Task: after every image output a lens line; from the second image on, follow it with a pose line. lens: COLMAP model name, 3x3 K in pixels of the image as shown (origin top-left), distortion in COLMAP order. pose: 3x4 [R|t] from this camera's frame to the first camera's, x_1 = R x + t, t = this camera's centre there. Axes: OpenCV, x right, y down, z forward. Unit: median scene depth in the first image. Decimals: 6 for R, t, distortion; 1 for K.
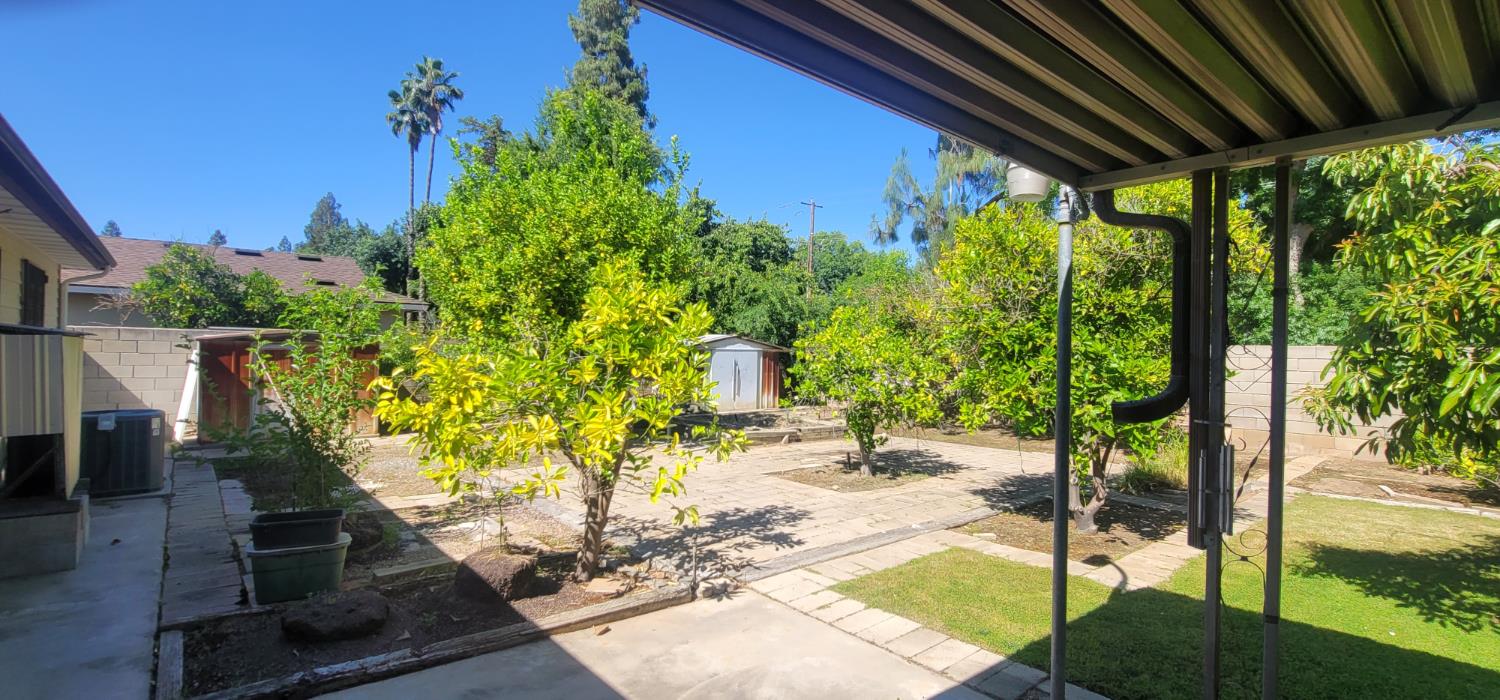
lens RADIAL K [[676.0, 0, 749.7], [0, 676.0, 353.5], [0, 0, 1]] dist [-0.013994, -0.000444]
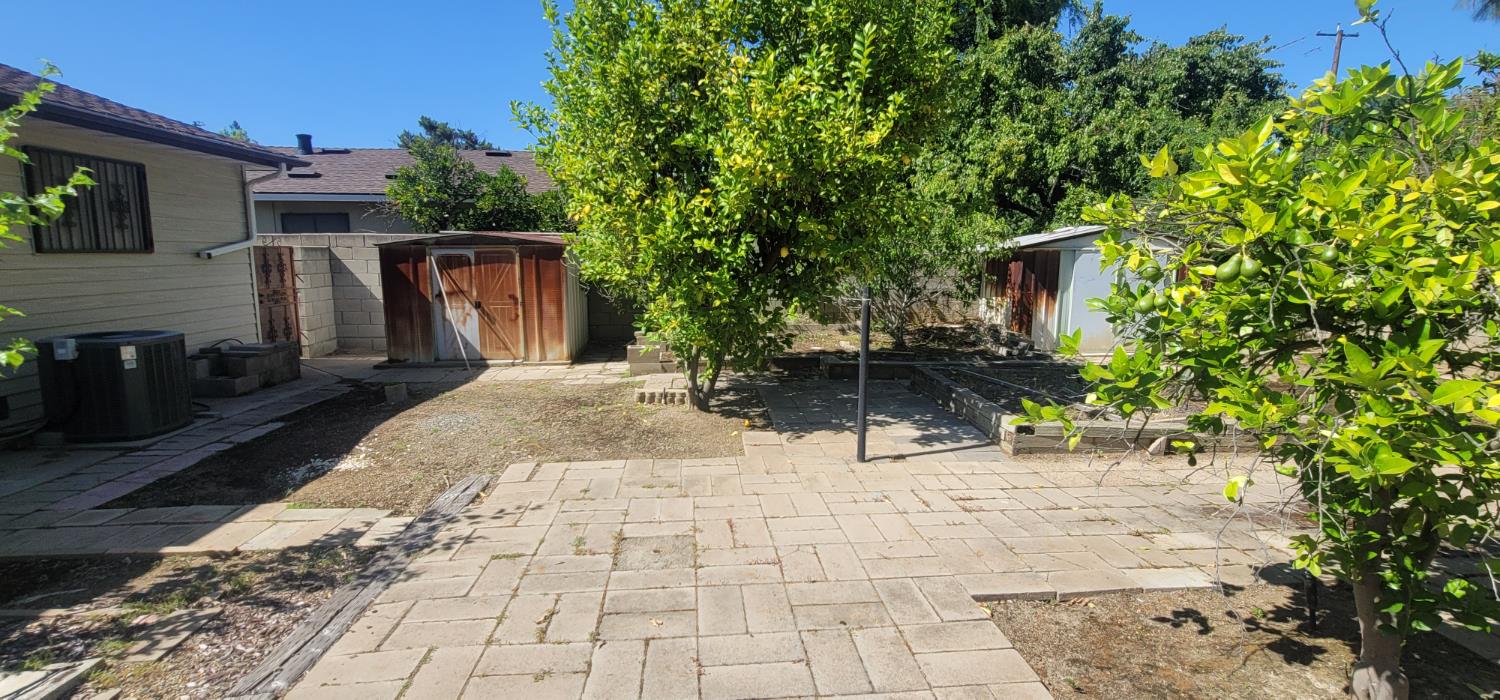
lens RADIAL K [[676.0, 0, 750.9], [0, 676.0, 353.9], [0, 0, 1]] dist [-0.013994, -0.000444]
pose [[0.818929, 0.074401, -0.569051, 0.046355], [0.004637, 0.990671, 0.136199, 0.002038], [0.573876, -0.114176, 0.810944, 0.278844]]
